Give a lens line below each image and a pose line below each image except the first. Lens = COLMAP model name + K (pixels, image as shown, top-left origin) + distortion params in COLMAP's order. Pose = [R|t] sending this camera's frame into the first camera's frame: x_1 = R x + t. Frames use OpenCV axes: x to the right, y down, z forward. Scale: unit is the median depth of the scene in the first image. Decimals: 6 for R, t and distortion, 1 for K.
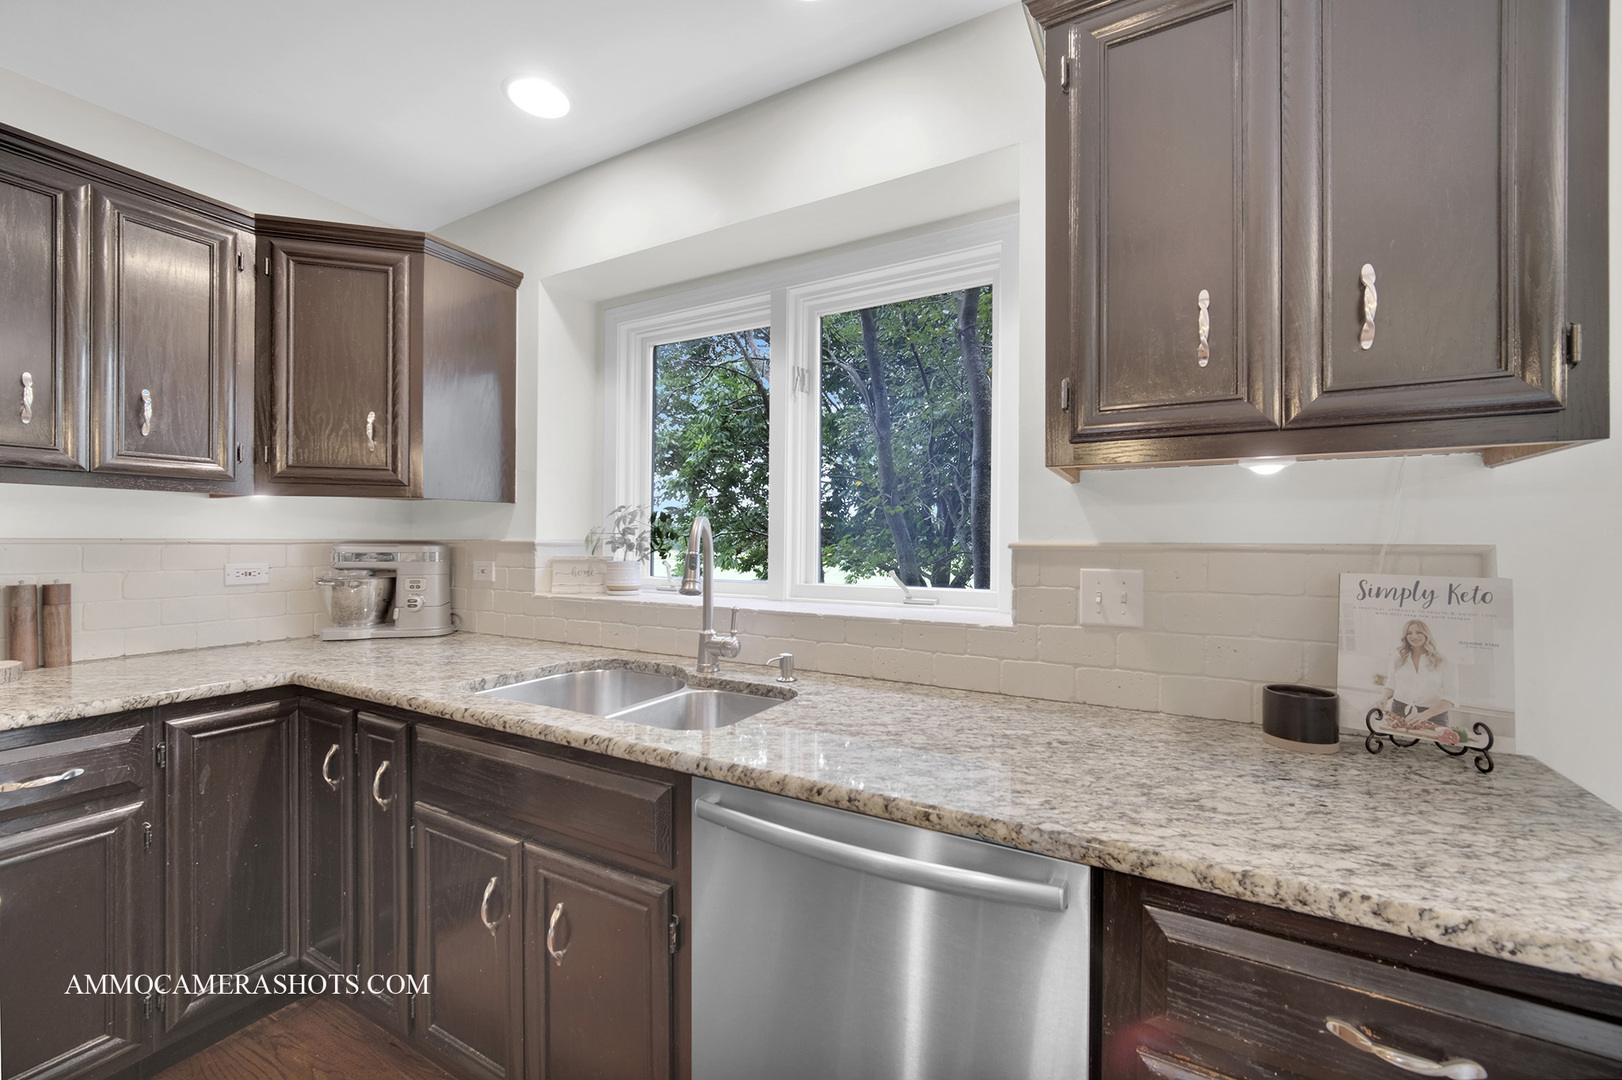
lens RADIAL K [[645.2, 0, 818.1], [0, 645.2, 538.7], [0, 0, 1]] dist [-0.004018, 0.002091]
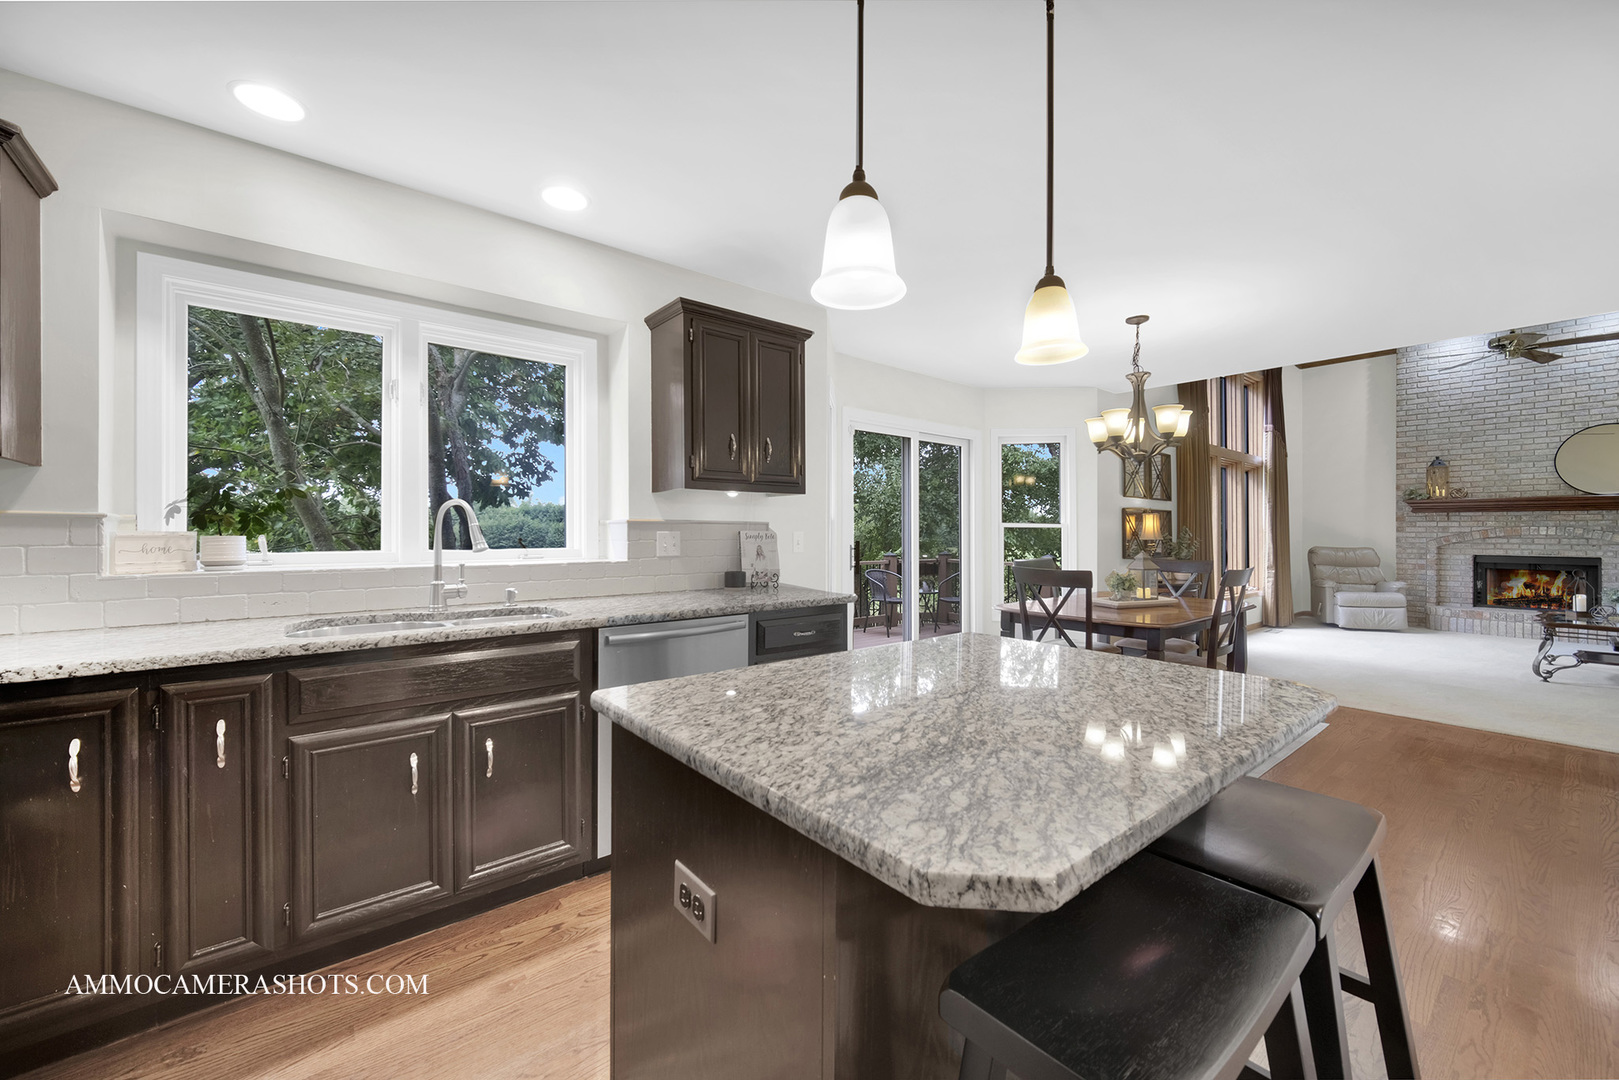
lens RADIAL K [[644.0, 0, 822.6], [0, 644.0, 529.7], [0, 0, 1]] dist [-0.004018, 0.002091]
pose [[0.352213, -0.001282, 0.935919, -1.115499], [-0.003839, 0.999989, 0.002815, 0.024485], [-0.935912, -0.004585, 0.352204, -0.230773]]
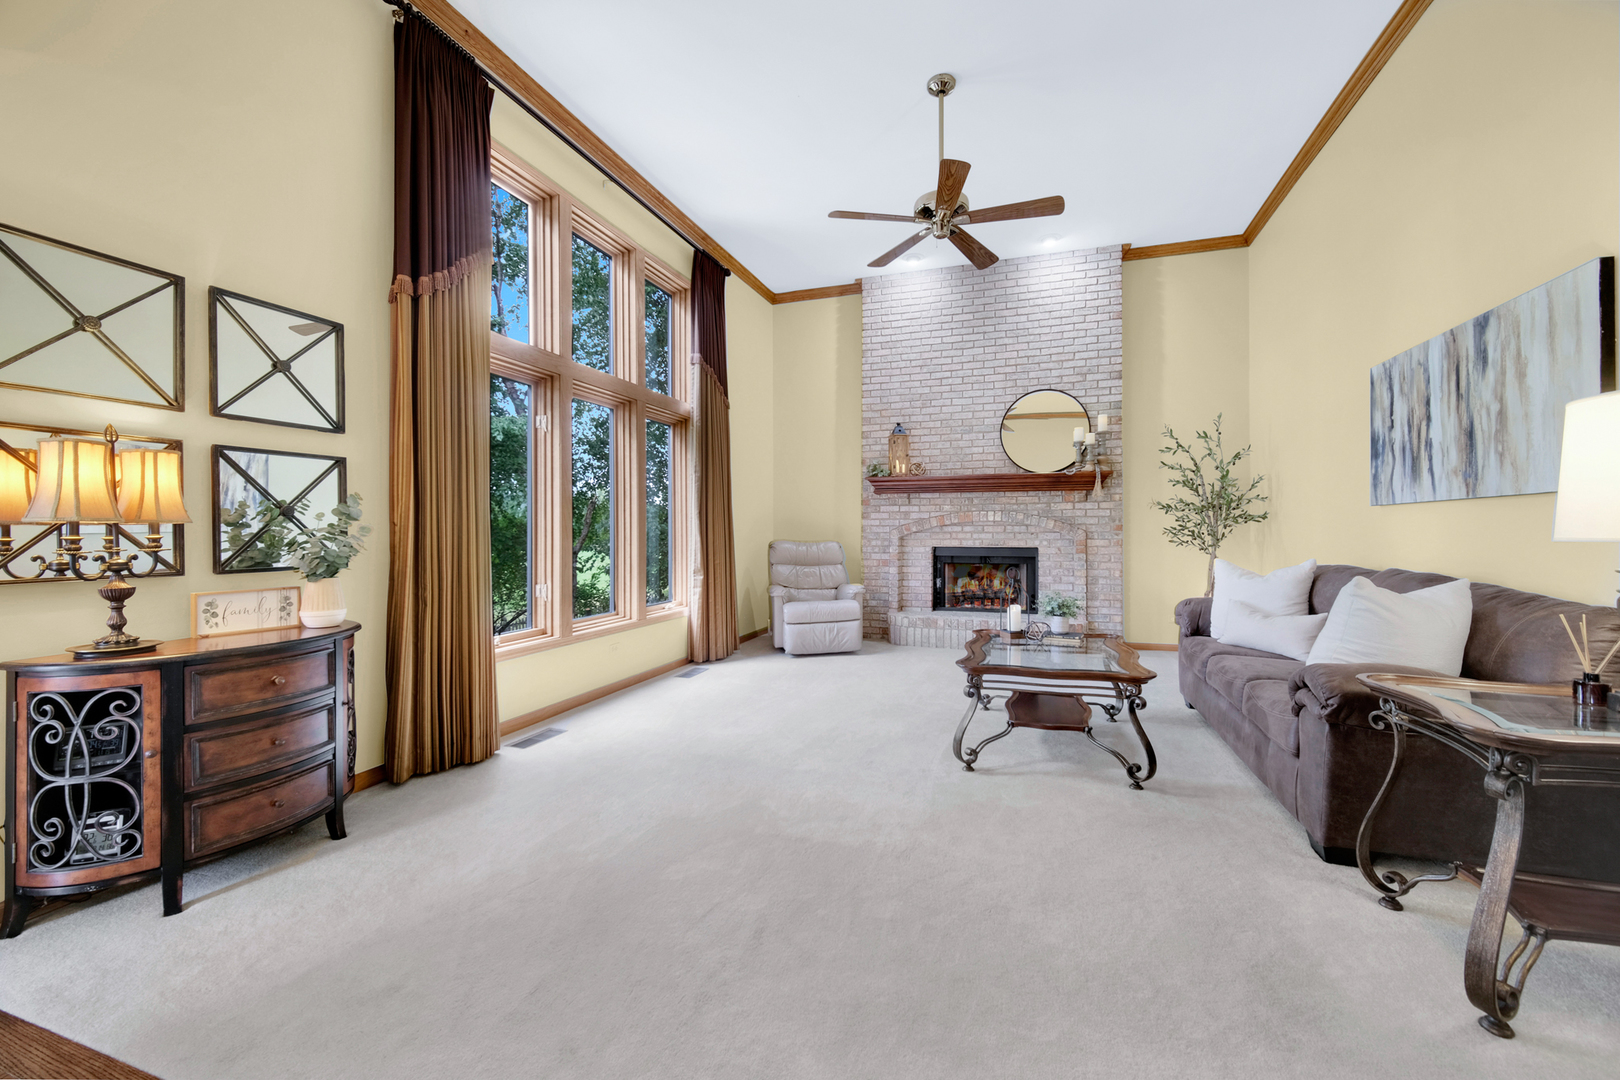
lens RADIAL K [[644.4, 0, 822.0], [0, 644.4, 530.3], [0, 0, 1]] dist [-0.004018, 0.002091]
pose [[-0.190291, -0.004448, 0.981718, 1.119853], [-0.002037, 0.999989, 0.004136, 0.085637], [-0.981726, -0.001212, -0.190298, -1.533333]]
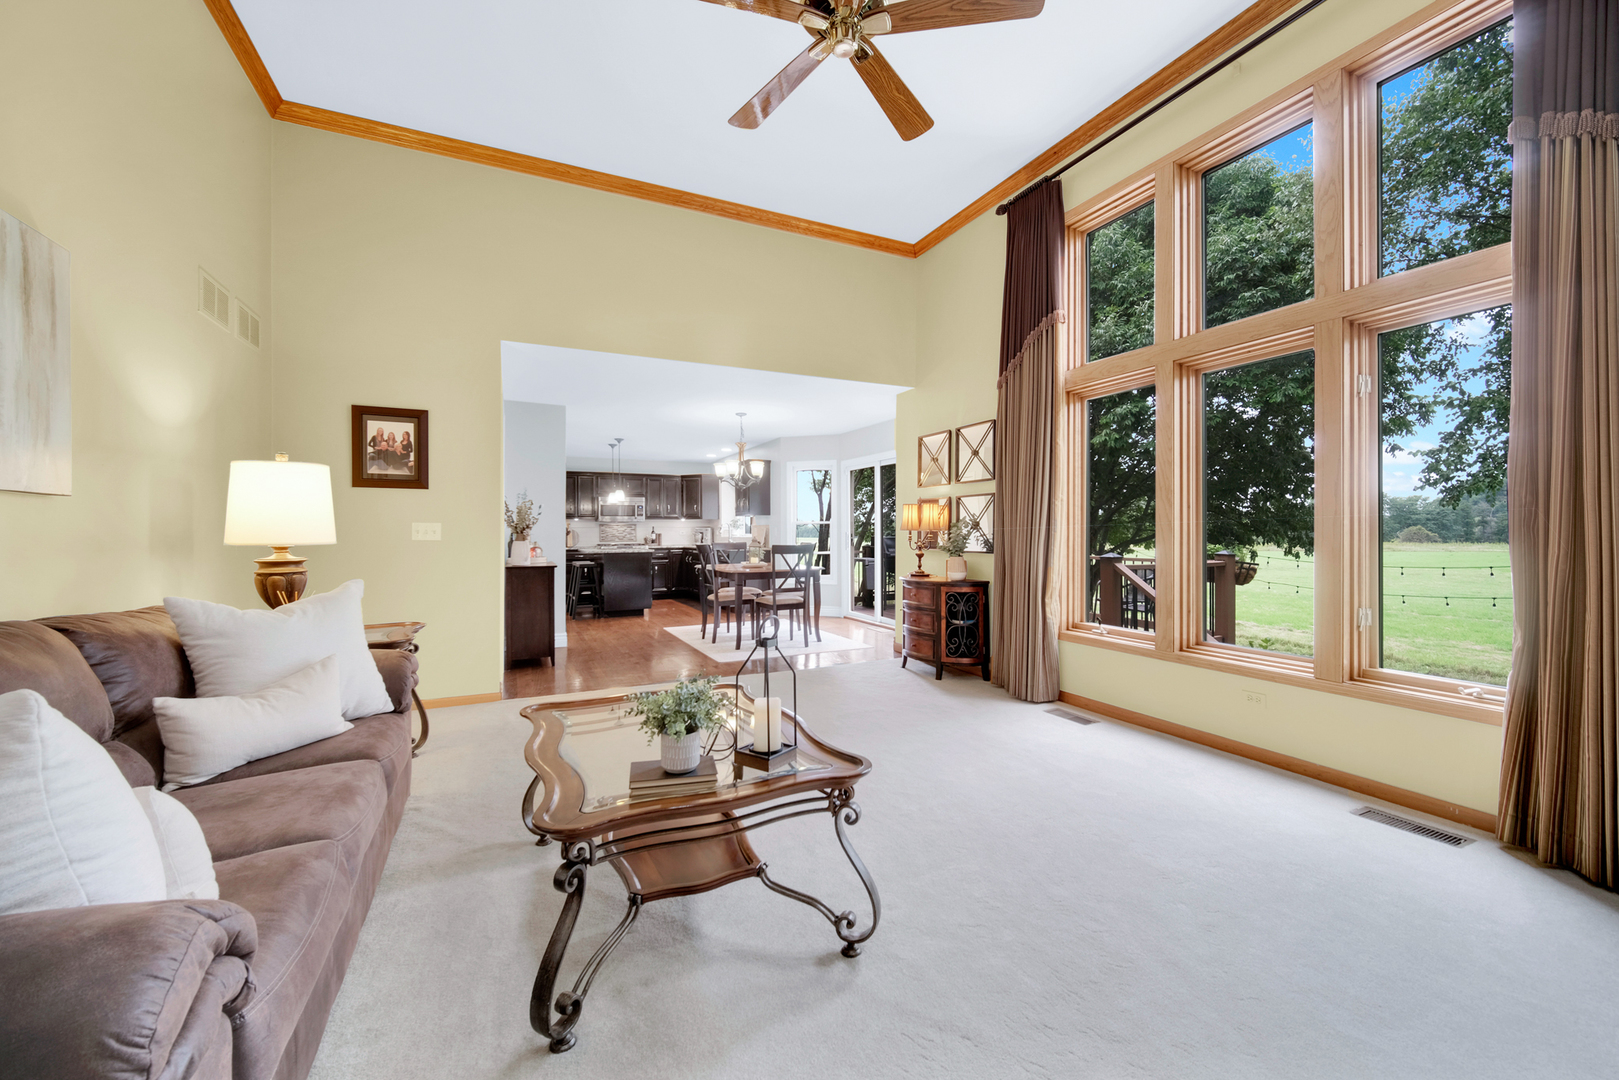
lens RADIAL K [[644.0, 0, 805.2], [0, 644.0, 541.3], [0, 0, 1]] dist [-0.004018, 0.002091]
pose [[0.812237, -0.004535, -0.583310, 3.925955], [0.015208, 0.999795, 0.013404, 0.082588], [0.583130, -0.019758, 0.812139, -3.541313]]
